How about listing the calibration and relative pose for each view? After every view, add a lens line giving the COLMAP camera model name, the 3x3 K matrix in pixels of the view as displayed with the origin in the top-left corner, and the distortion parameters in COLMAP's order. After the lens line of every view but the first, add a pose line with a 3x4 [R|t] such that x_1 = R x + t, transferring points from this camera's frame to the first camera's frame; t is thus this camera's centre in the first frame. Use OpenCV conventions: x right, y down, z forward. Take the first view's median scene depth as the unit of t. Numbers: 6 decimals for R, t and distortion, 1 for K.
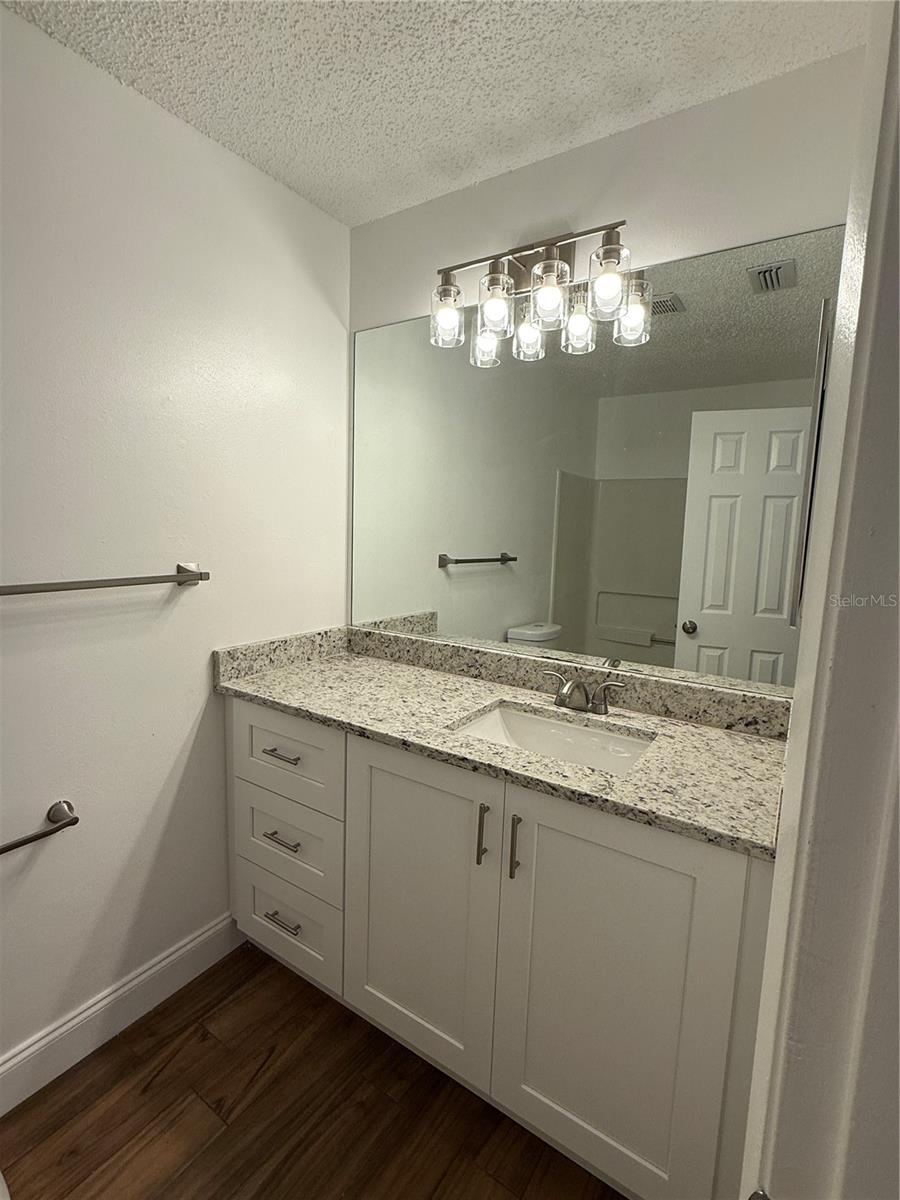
lens RADIAL K [[555.8, 0, 452.8], [0, 555.8, 599.6], [0, 0, 1]] dist [-0.001265, -0.000655]
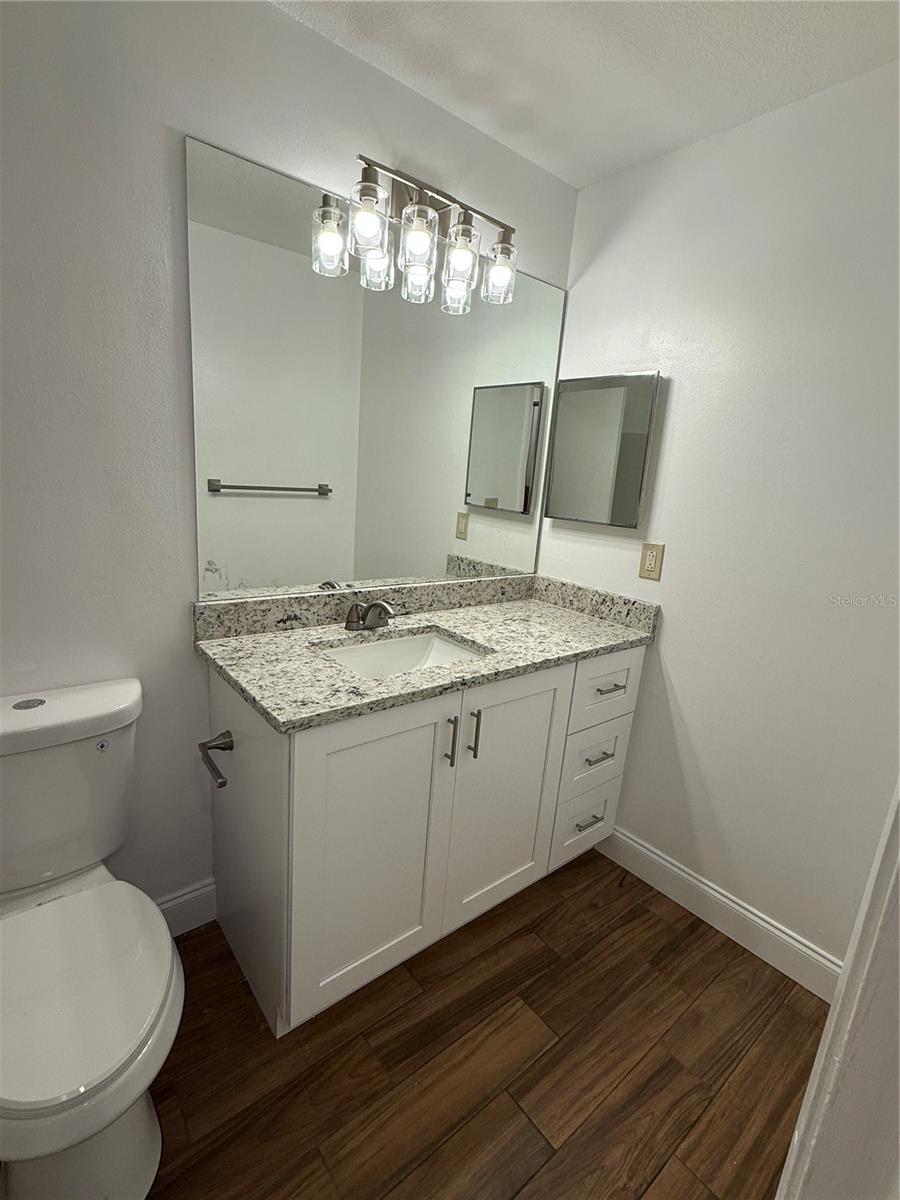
lens RADIAL K [[555.8, 0, 452.8], [0, 555.8, 599.6], [0, 0, 1]] dist [-0.001265, -0.000655]
pose [[0.301240, -0.221823, 0.927388, -0.927469], [0.060008, 0.975048, 0.213731, -0.109611], [-0.951658, -0.008734, 0.307035, 0.615048]]
